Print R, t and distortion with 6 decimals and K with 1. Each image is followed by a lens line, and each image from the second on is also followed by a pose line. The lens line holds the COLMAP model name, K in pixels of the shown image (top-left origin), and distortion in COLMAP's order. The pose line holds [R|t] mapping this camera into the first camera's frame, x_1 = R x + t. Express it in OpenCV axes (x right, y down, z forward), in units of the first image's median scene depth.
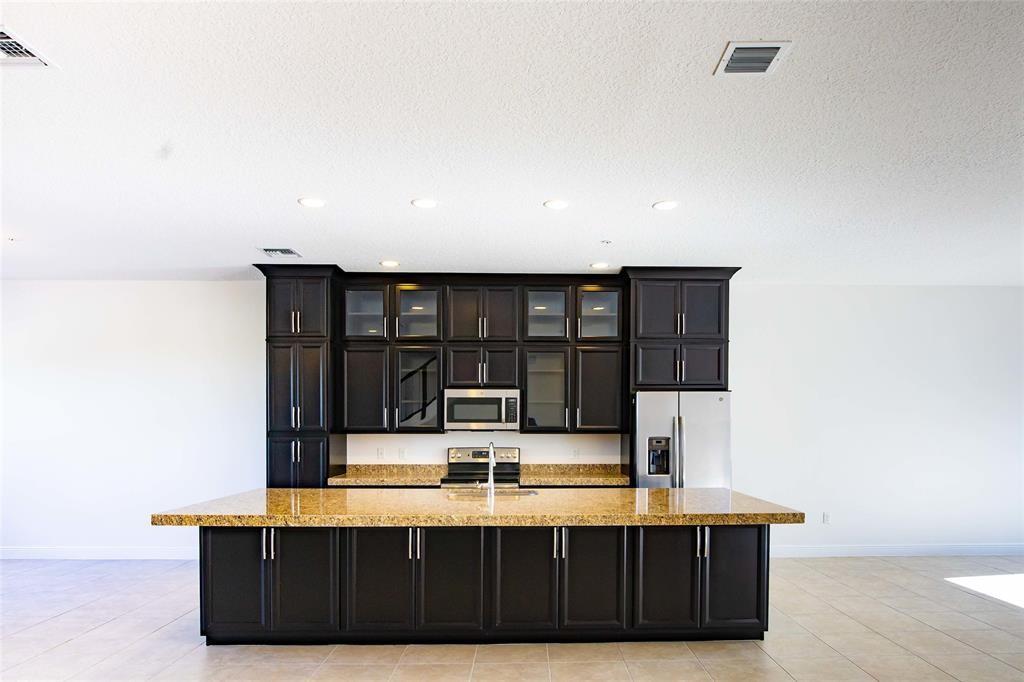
lens RADIAL K [[608.7, 0, 538.2], [0, 608.7, 440.4], [0, 0, 1]] dist [-0.034308, -0.000243]
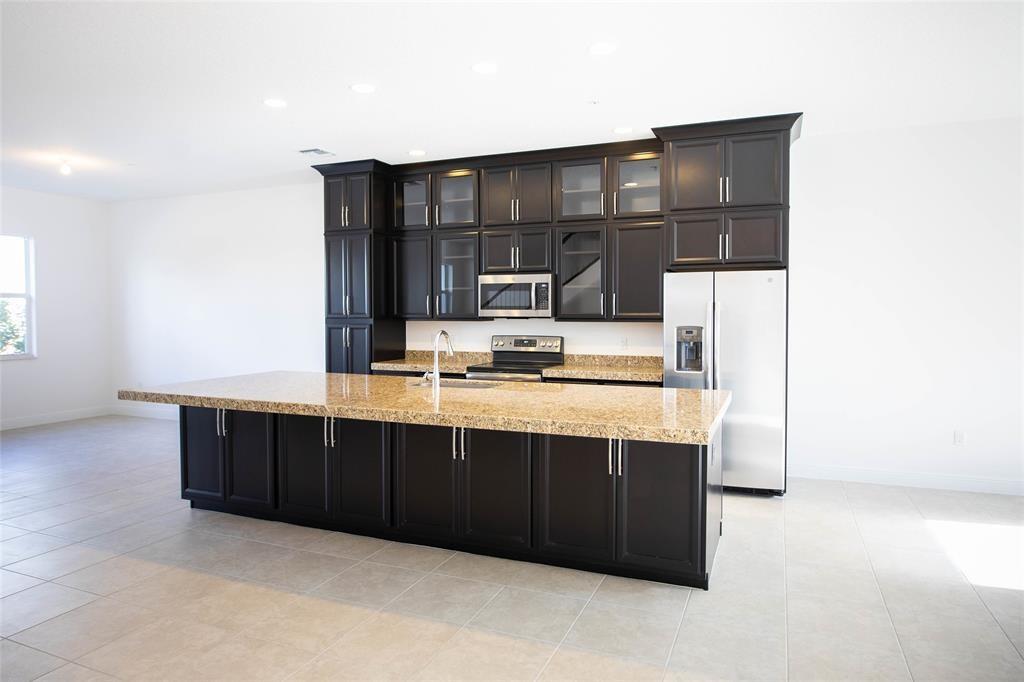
lens RADIAL K [[646.2, 0, 512.6], [0, 646.2, 324.4], [0, 0, 1]] dist [-0.000466, 0.000377]
pose [[0.909937, 0.005961, -0.414703, 0.324908], [-0.003873, 0.999975, 0.005875, -0.012134], [0.414727, -0.003740, 0.909938, 0.077632]]
